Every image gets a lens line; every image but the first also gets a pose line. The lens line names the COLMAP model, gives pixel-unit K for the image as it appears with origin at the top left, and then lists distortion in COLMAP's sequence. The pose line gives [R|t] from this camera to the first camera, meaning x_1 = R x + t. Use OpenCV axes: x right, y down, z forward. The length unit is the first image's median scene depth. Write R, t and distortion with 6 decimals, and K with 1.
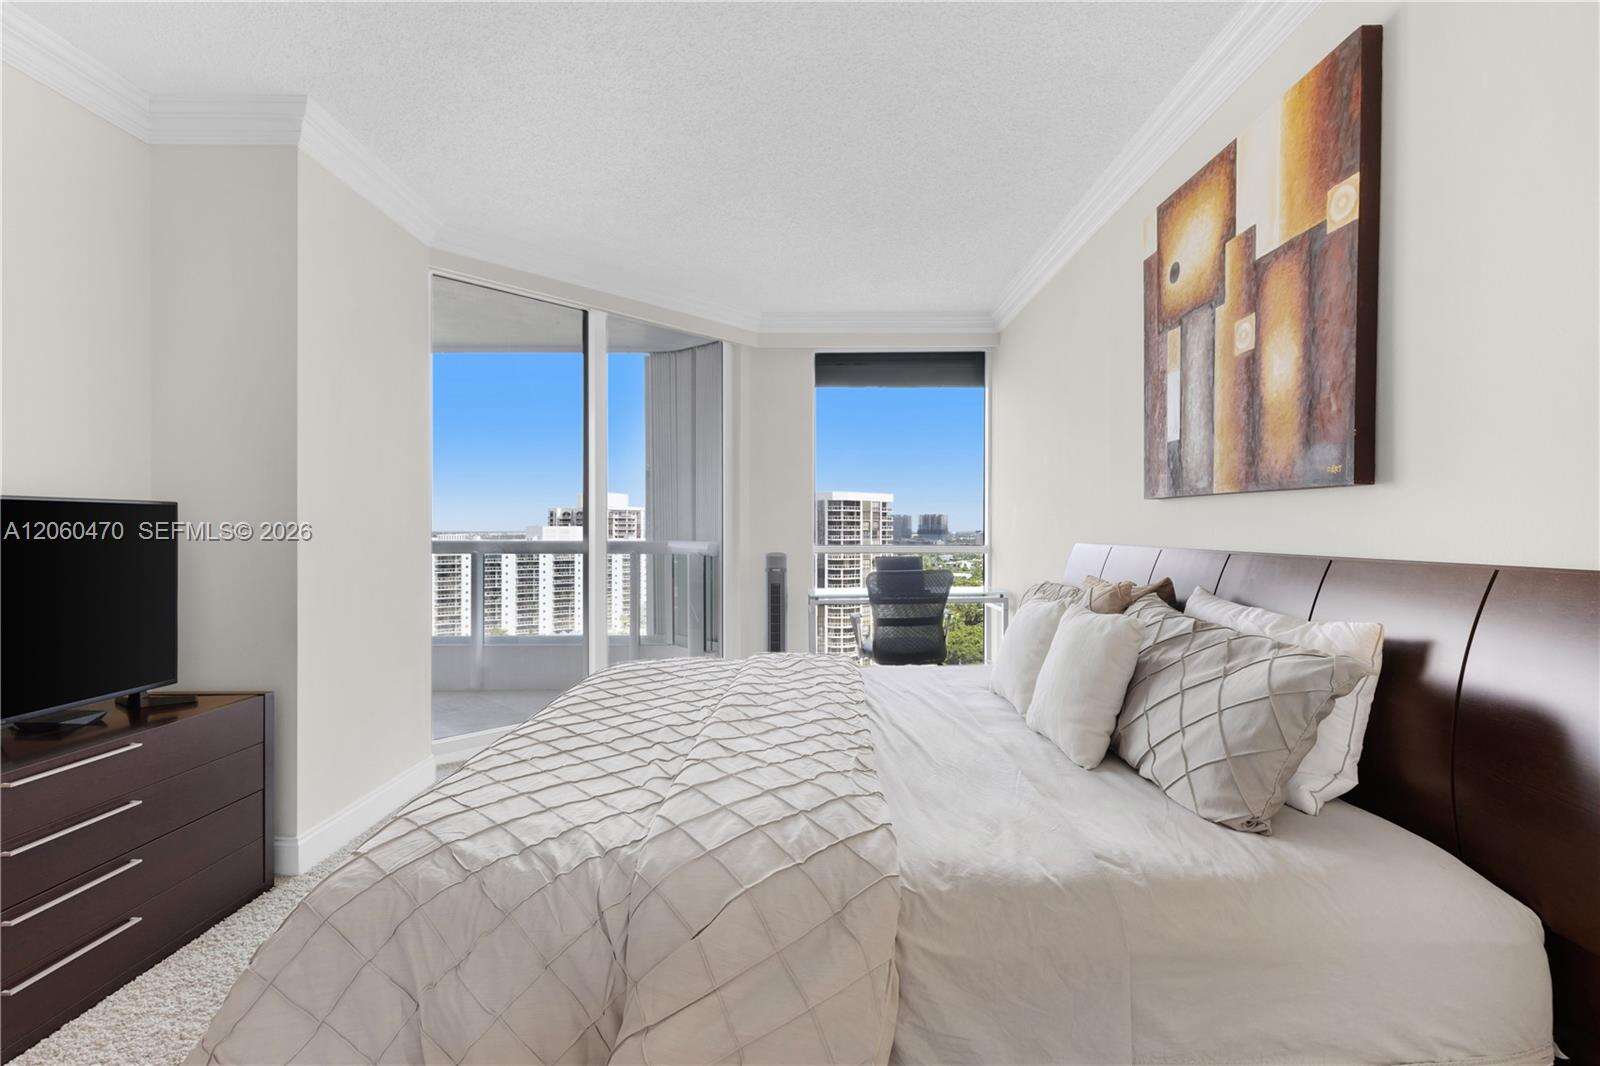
lens RADIAL K [[746.8, 0, 817.8], [0, 746.8, 527.8], [0, 0, 1]] dist [0.002209, -0.000754]
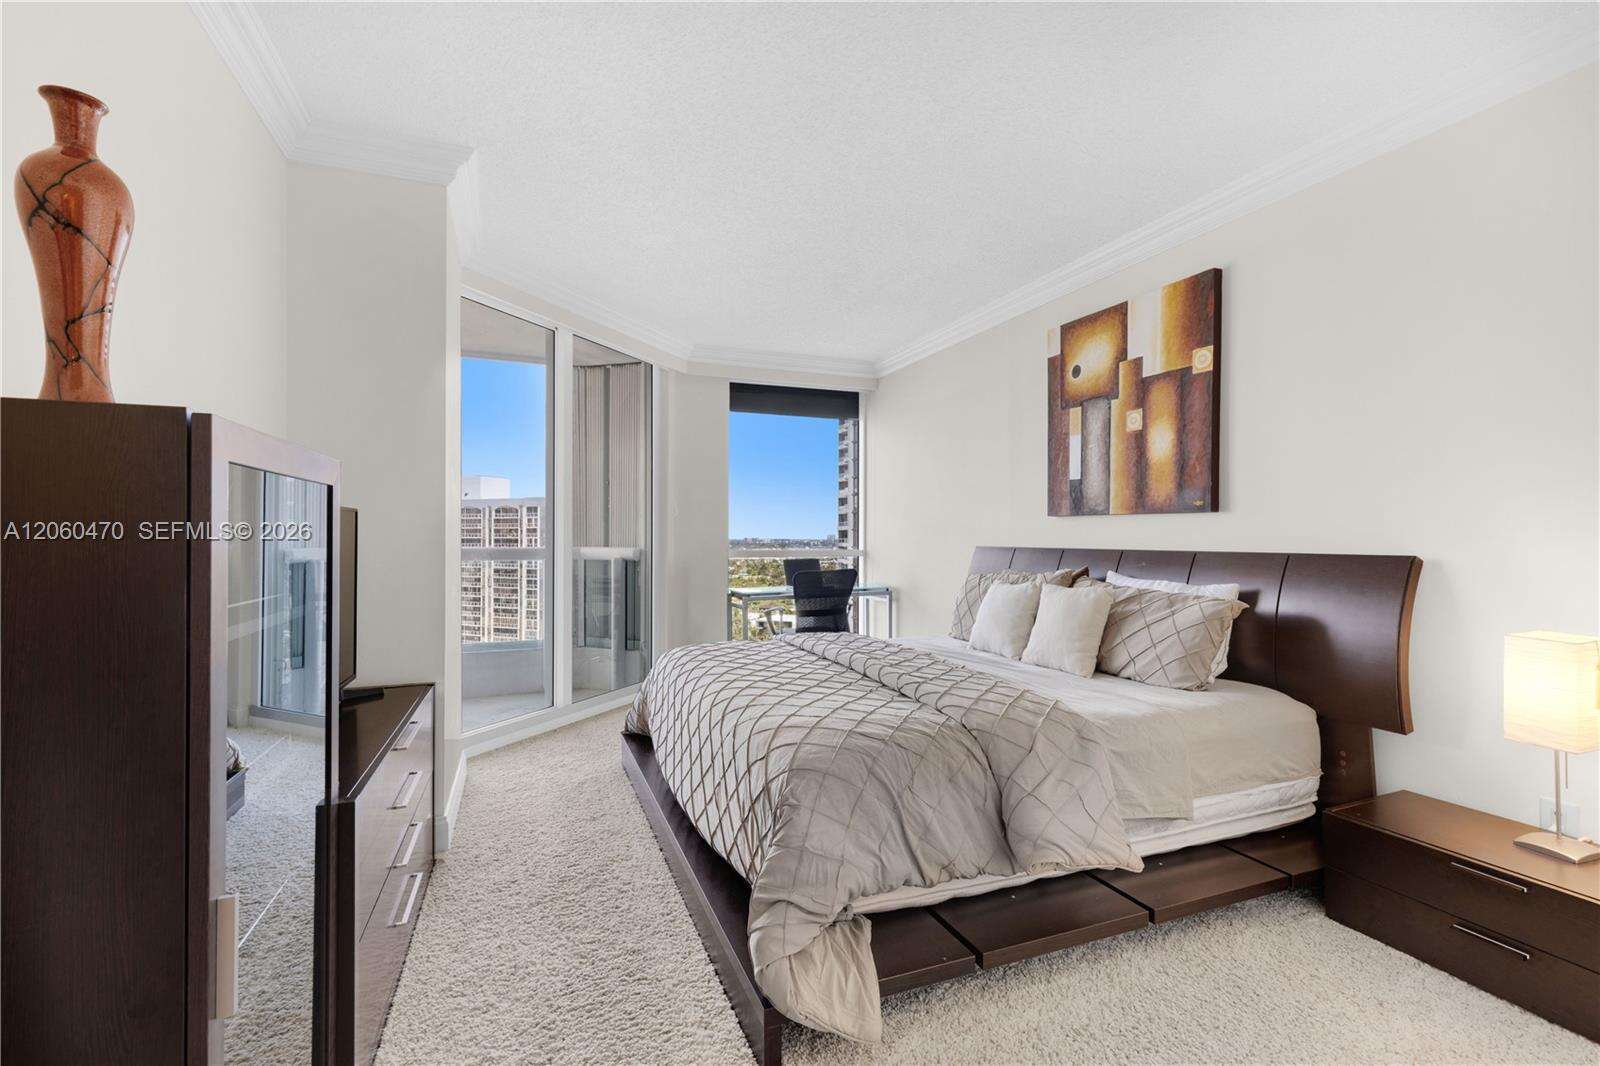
lens RADIAL K [[736.1, 0, 856.6], [0, 736.1, 532.7], [0, 0, 1]] dist [-0.000529, -0.000220]
pose [[0.915707, 0.006444, 0.401794, -0.647914], [-0.004138, 0.999970, -0.006607, 0.007254], [-0.401824, 0.004387, 0.915706, -0.254904]]
